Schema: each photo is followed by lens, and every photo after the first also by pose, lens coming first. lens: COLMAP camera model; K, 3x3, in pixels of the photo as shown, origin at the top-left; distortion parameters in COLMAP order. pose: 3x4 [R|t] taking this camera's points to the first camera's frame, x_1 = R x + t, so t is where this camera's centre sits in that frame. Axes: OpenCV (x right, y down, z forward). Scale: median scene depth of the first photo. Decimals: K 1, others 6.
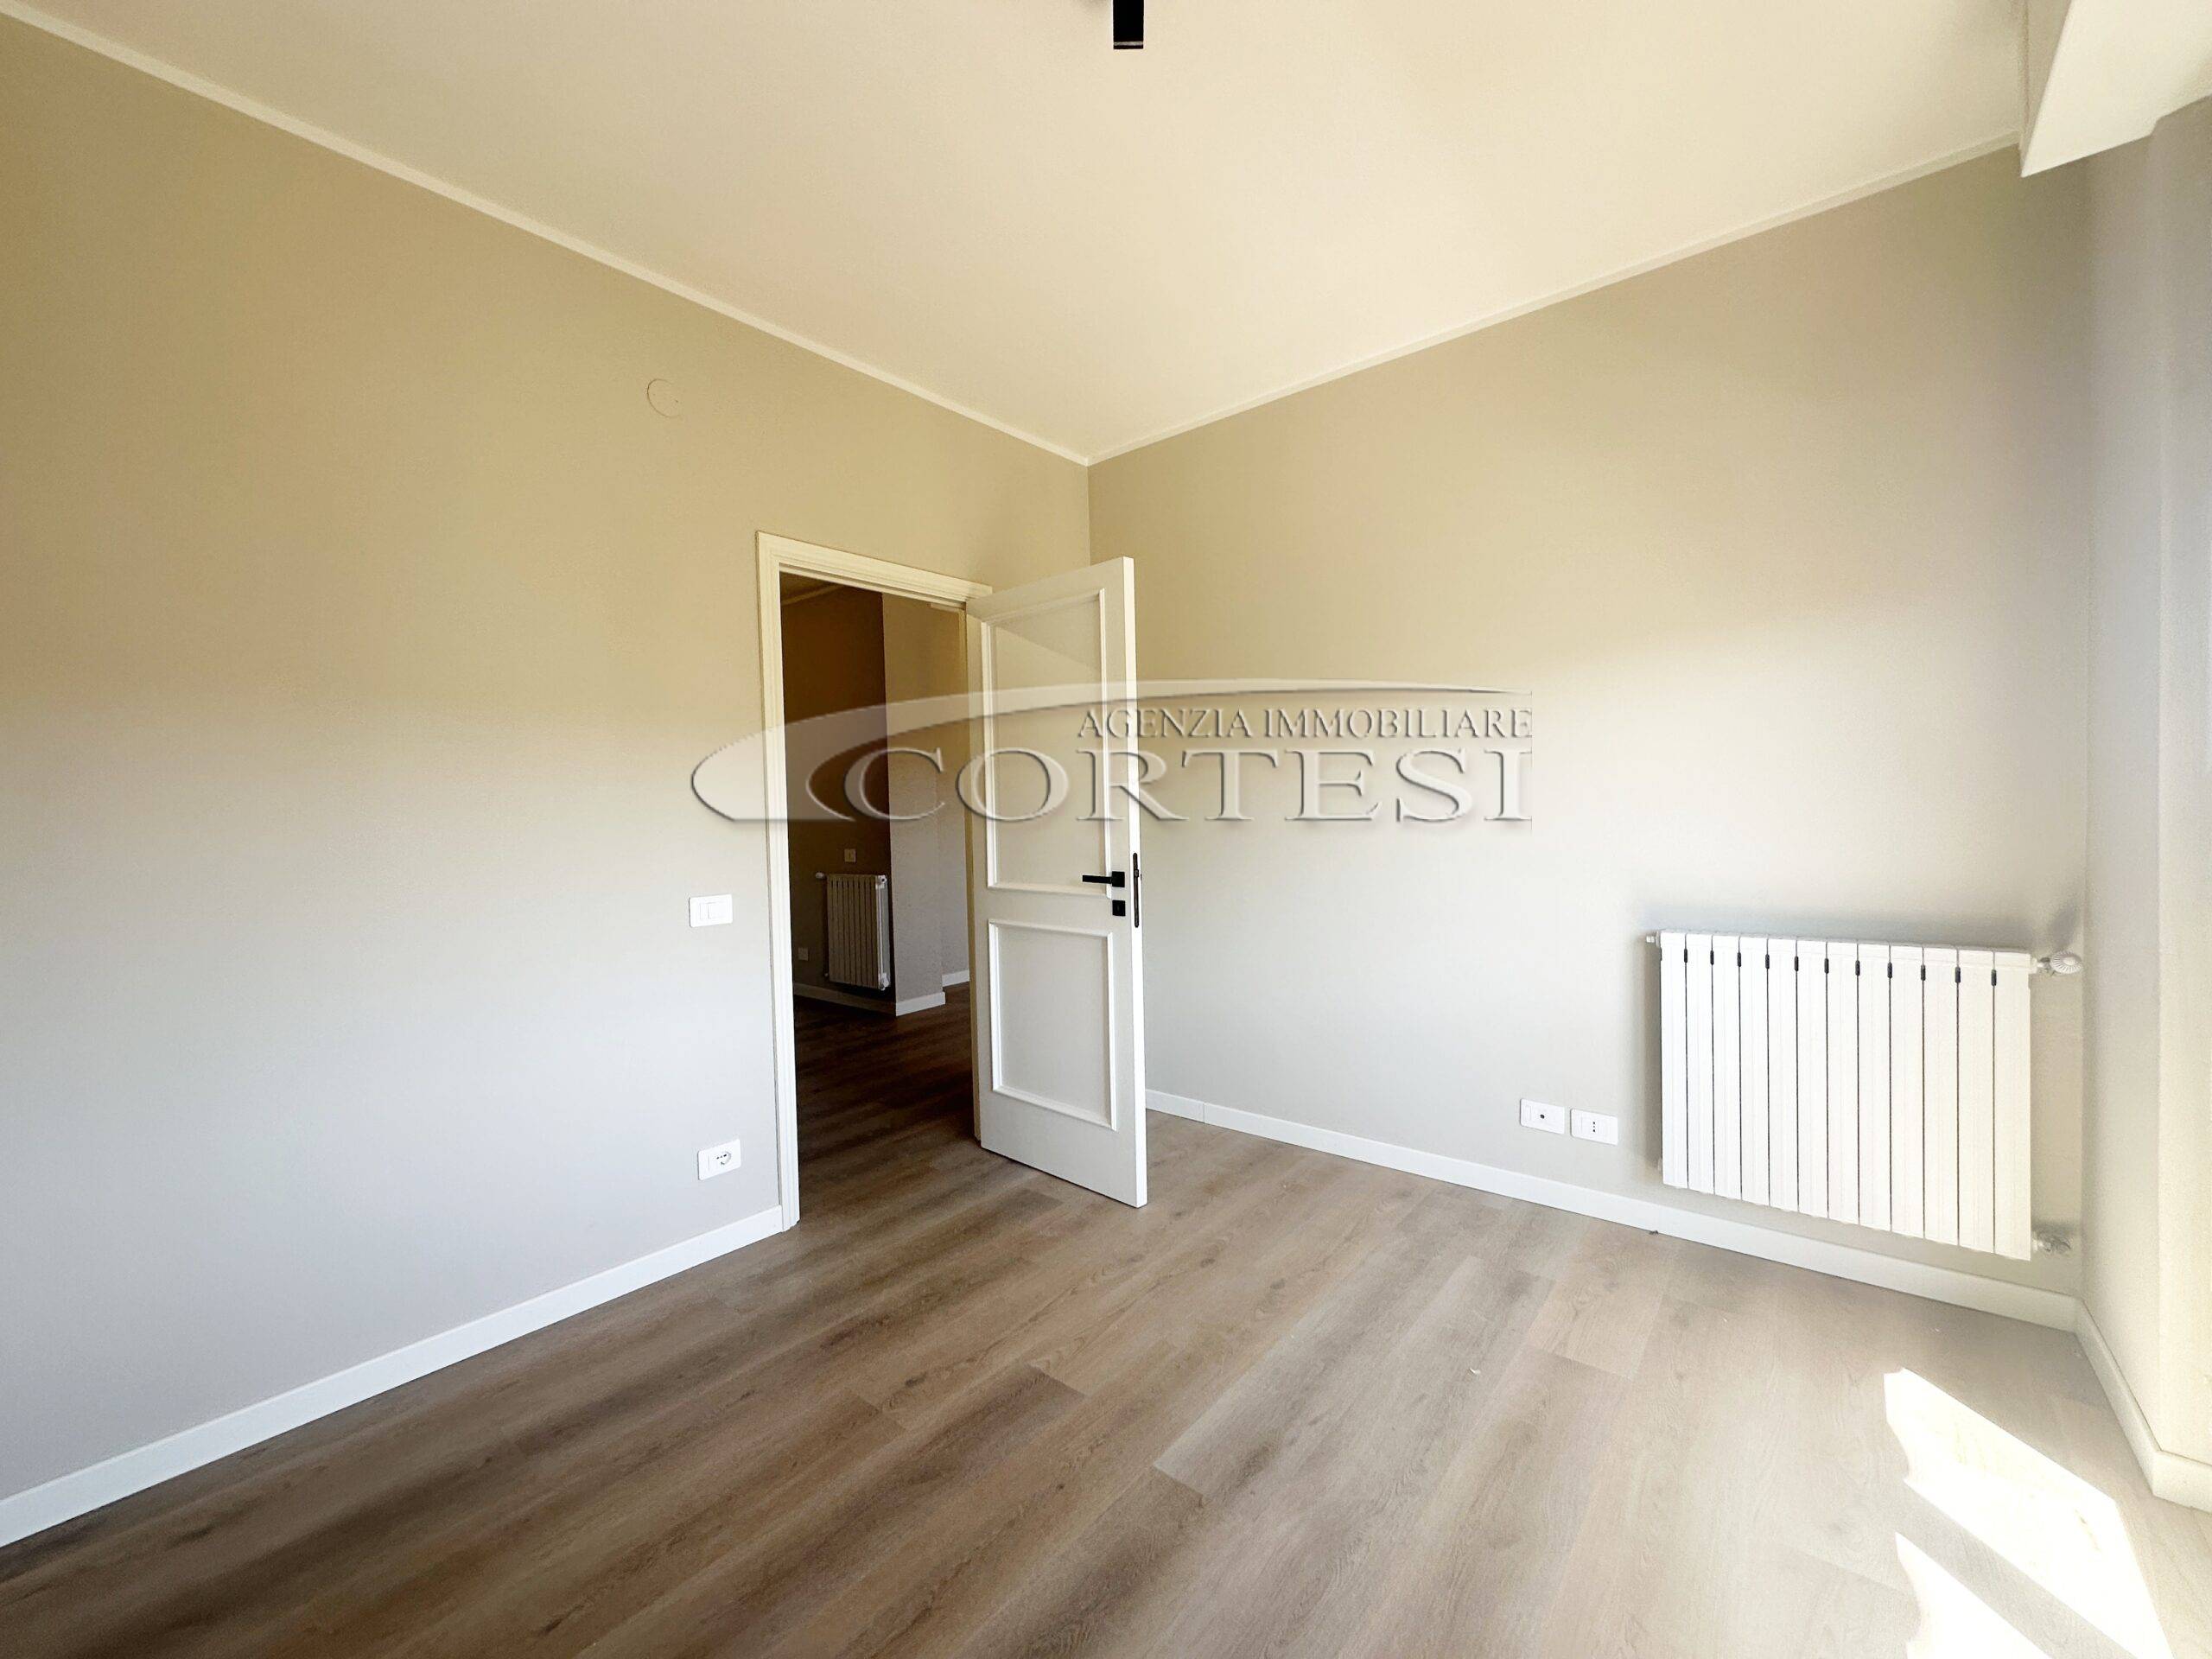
lens RADIAL K [[882.9, 0, 1106.0], [0, 882.9, 829.5], [0, 0, 1]] dist [-0.000708, 0.000421]
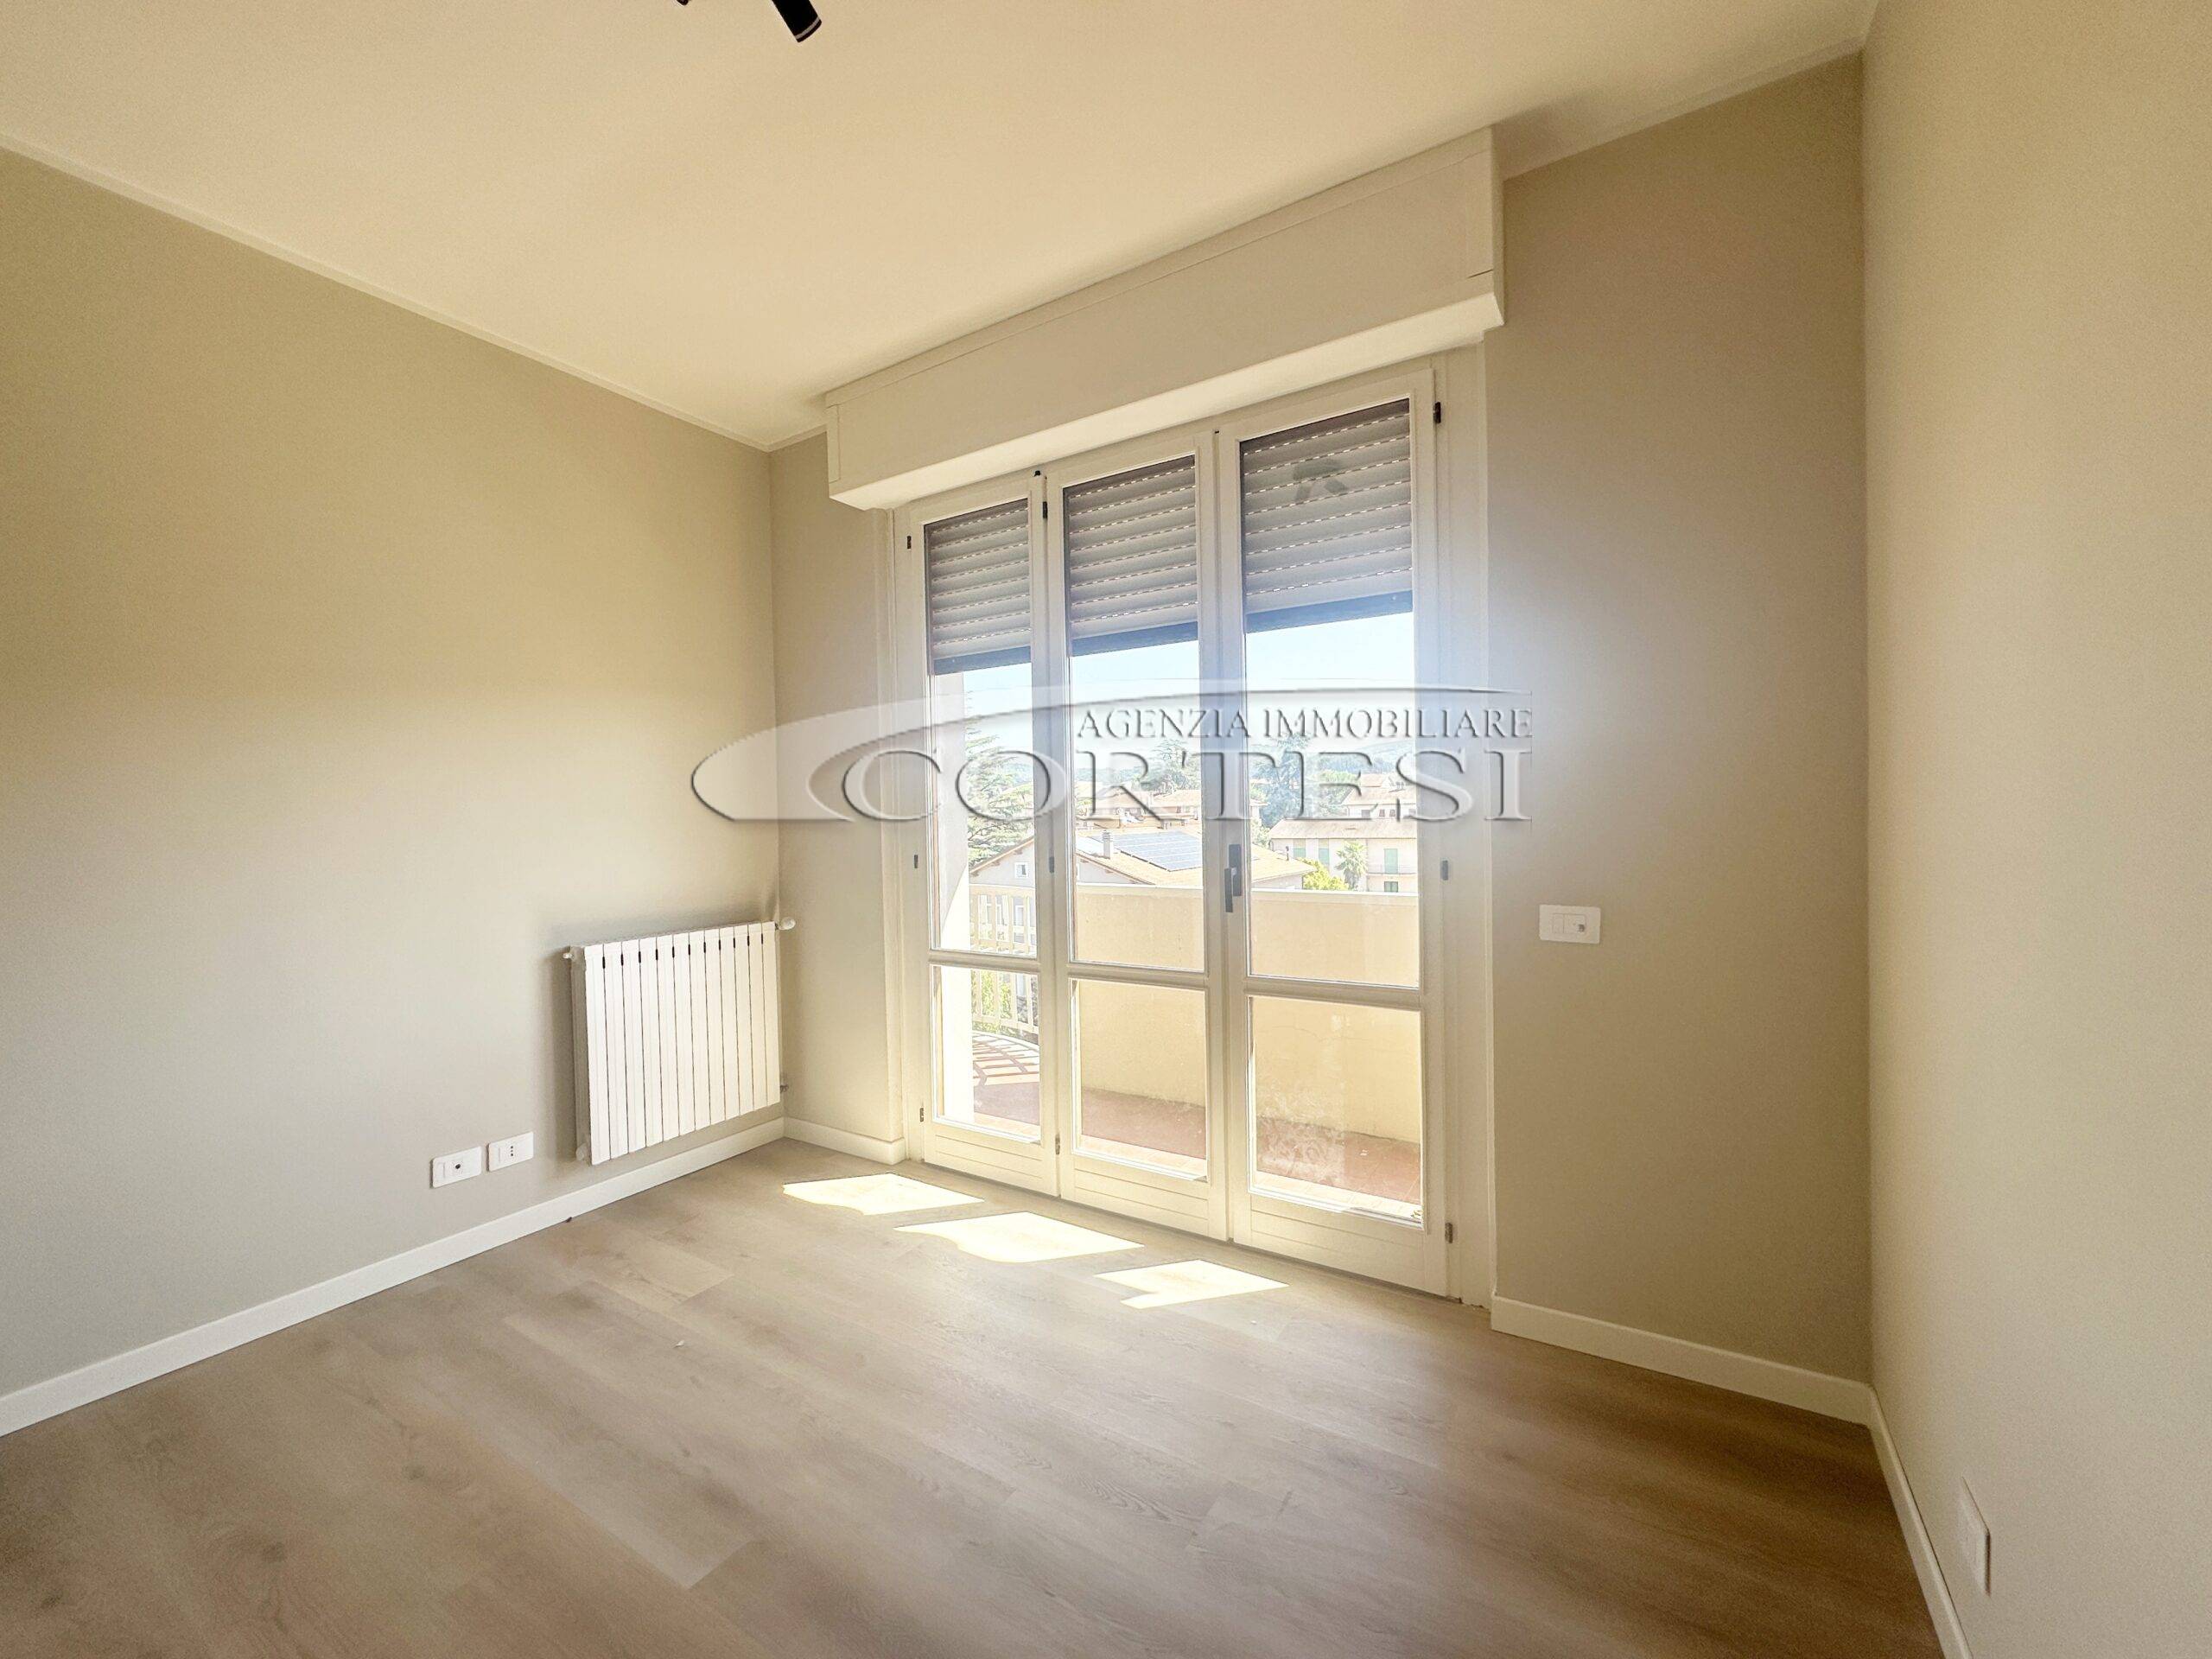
lens RADIAL K [[884.9, 0, 1106.0], [0, 884.9, 829.5], [0, 0, 1]] dist [0.001285, -0.000056]
pose [[-0.131069, 0.012224, 0.991298, -0.666501], [0.046779, 0.998886, -0.006133, 0.003220], [-0.990269, 0.045568, -0.131495, 0.519206]]
